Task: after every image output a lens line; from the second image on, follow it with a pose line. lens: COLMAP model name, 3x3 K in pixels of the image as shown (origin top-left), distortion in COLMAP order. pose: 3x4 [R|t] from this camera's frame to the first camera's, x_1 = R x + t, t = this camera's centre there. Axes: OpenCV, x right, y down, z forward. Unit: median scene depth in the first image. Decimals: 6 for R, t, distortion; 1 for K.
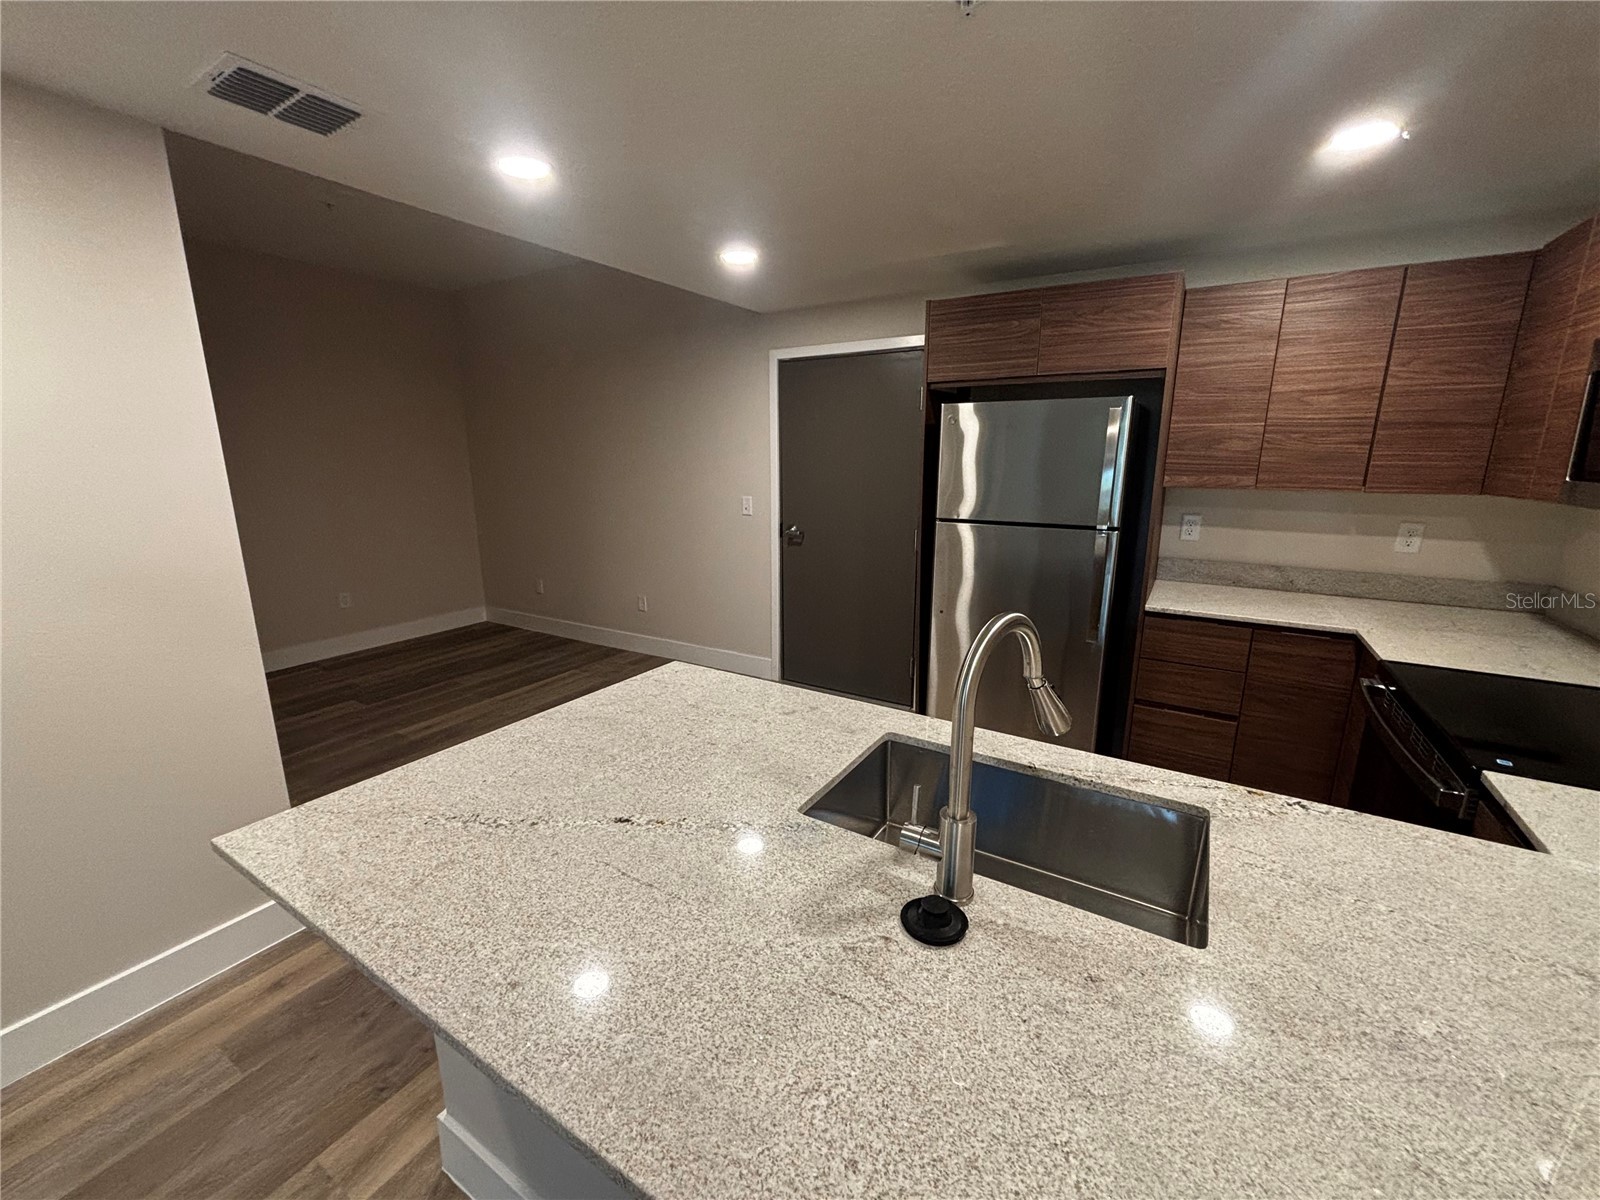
lens RADIAL K [[648.6, 0, 801.1], [0, 648.6, 591.6], [0, 0, 1]] dist [0.007810, -0.000175]
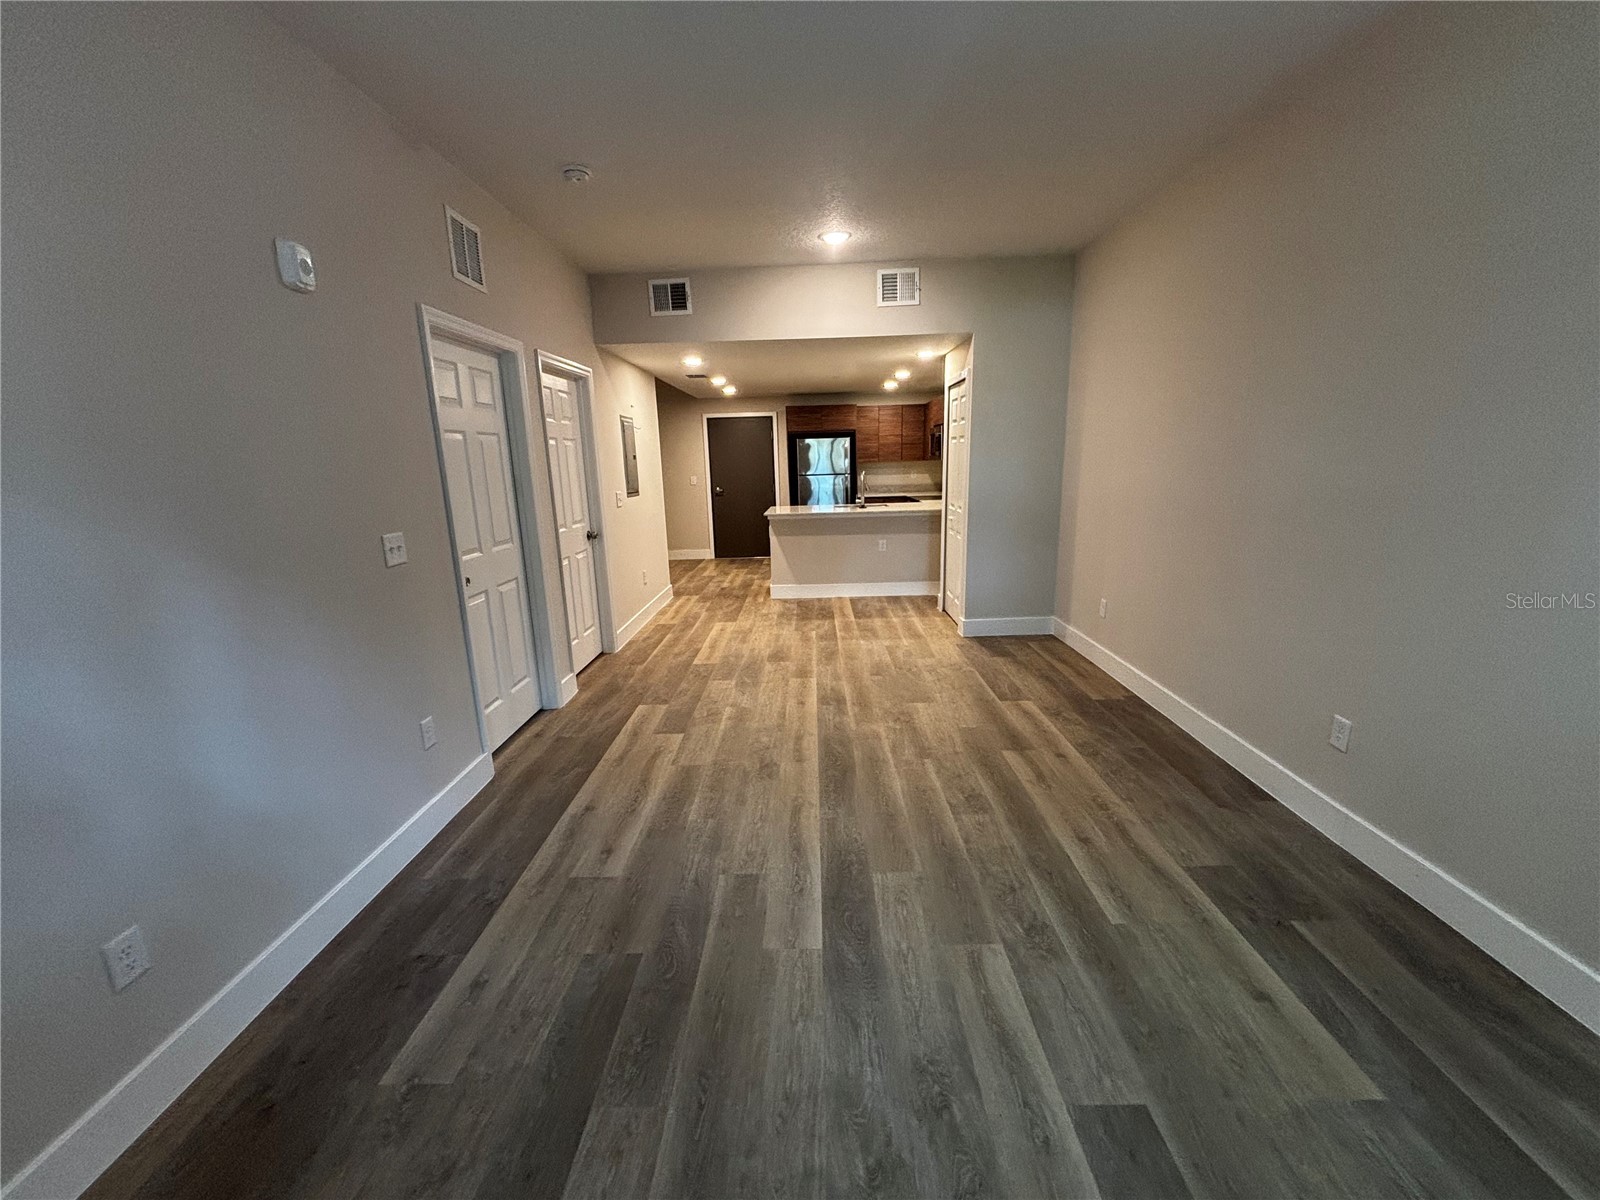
lens RADIAL K [[642.7, 0, 796.8], [0, 642.7, 601.6], [0, 0, 1]] dist [0.003188, -0.000678]
pose [[0.865150, -0.134484, 0.483146, -1.301047], [0.135493, 0.990228, 0.033008, 0.367849], [-0.482864, 0.036906, 0.874917, -1.596564]]
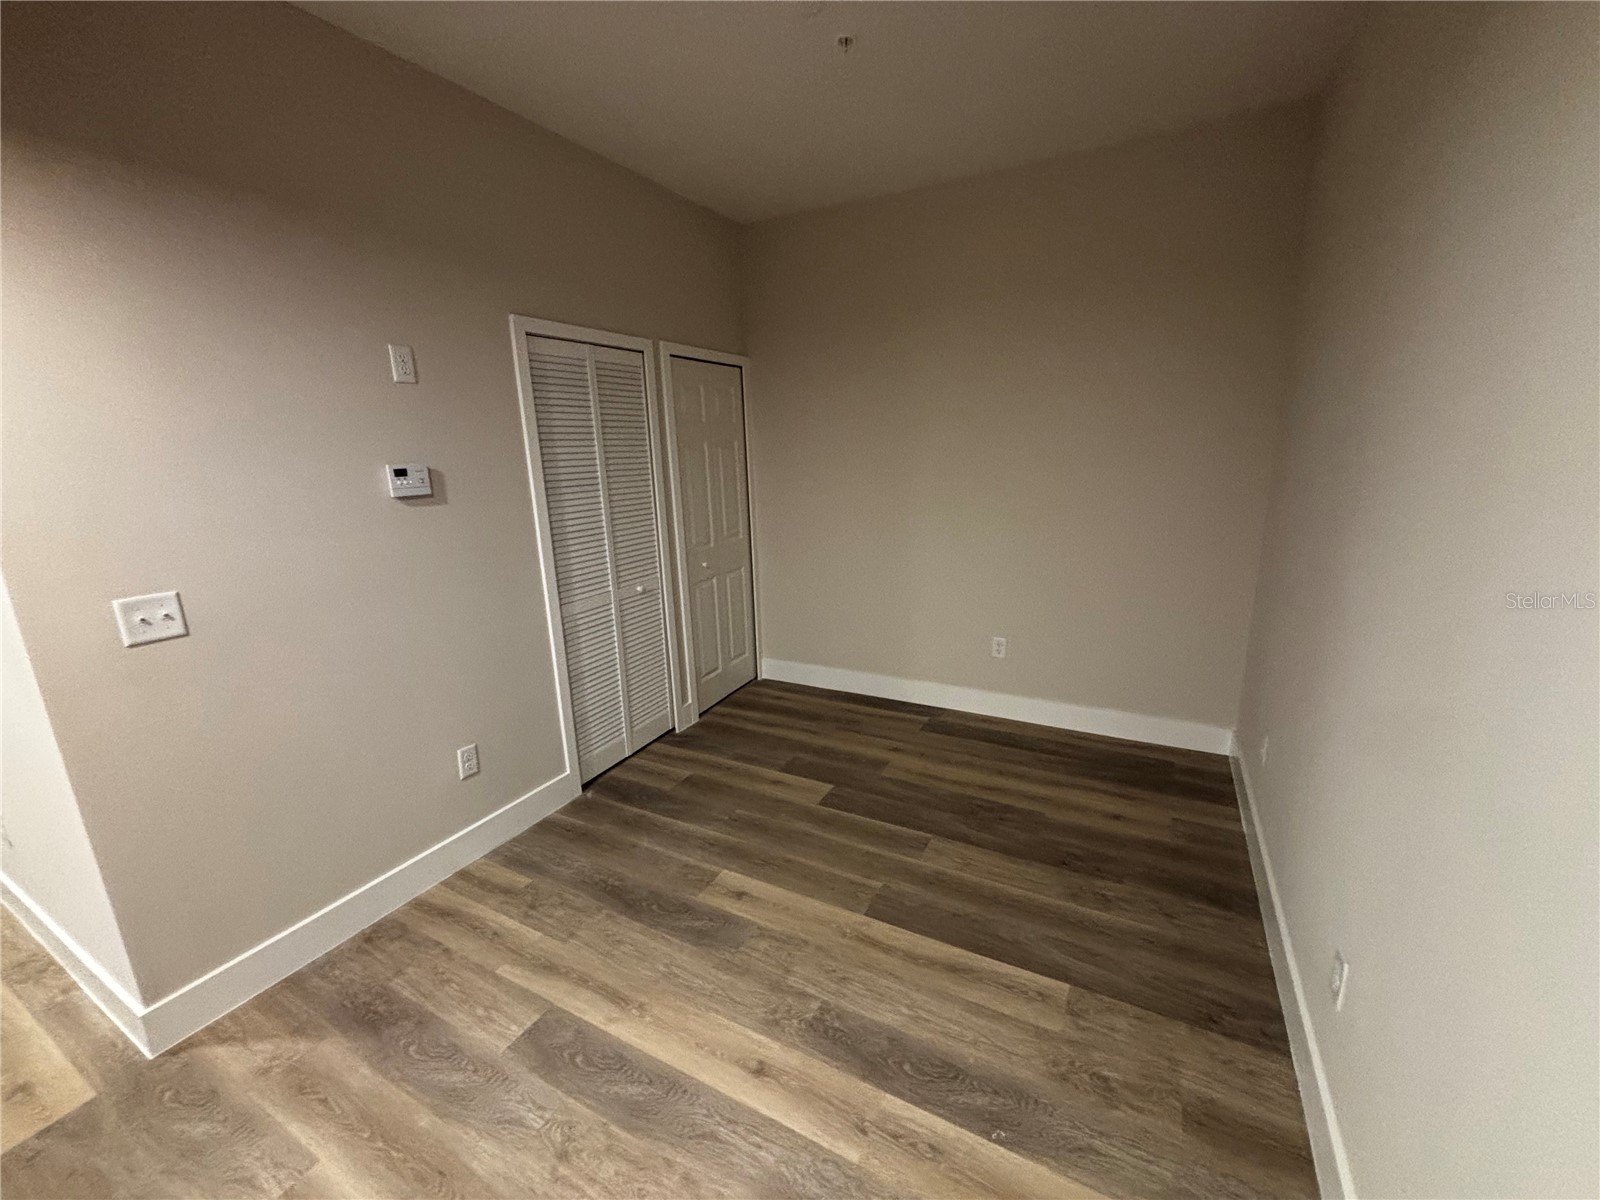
lens RADIAL K [[656.5, 0, 806.7], [0, 656.5, 594.9], [0, 0, 1]] dist [0.001327, -0.000197]
pose [[0.060656, 0.234602, -0.970197, -0.025236], [-0.185511, 0.957702, 0.219982, -0.276284], [0.980768, 0.166639, 0.101611, 1.183496]]
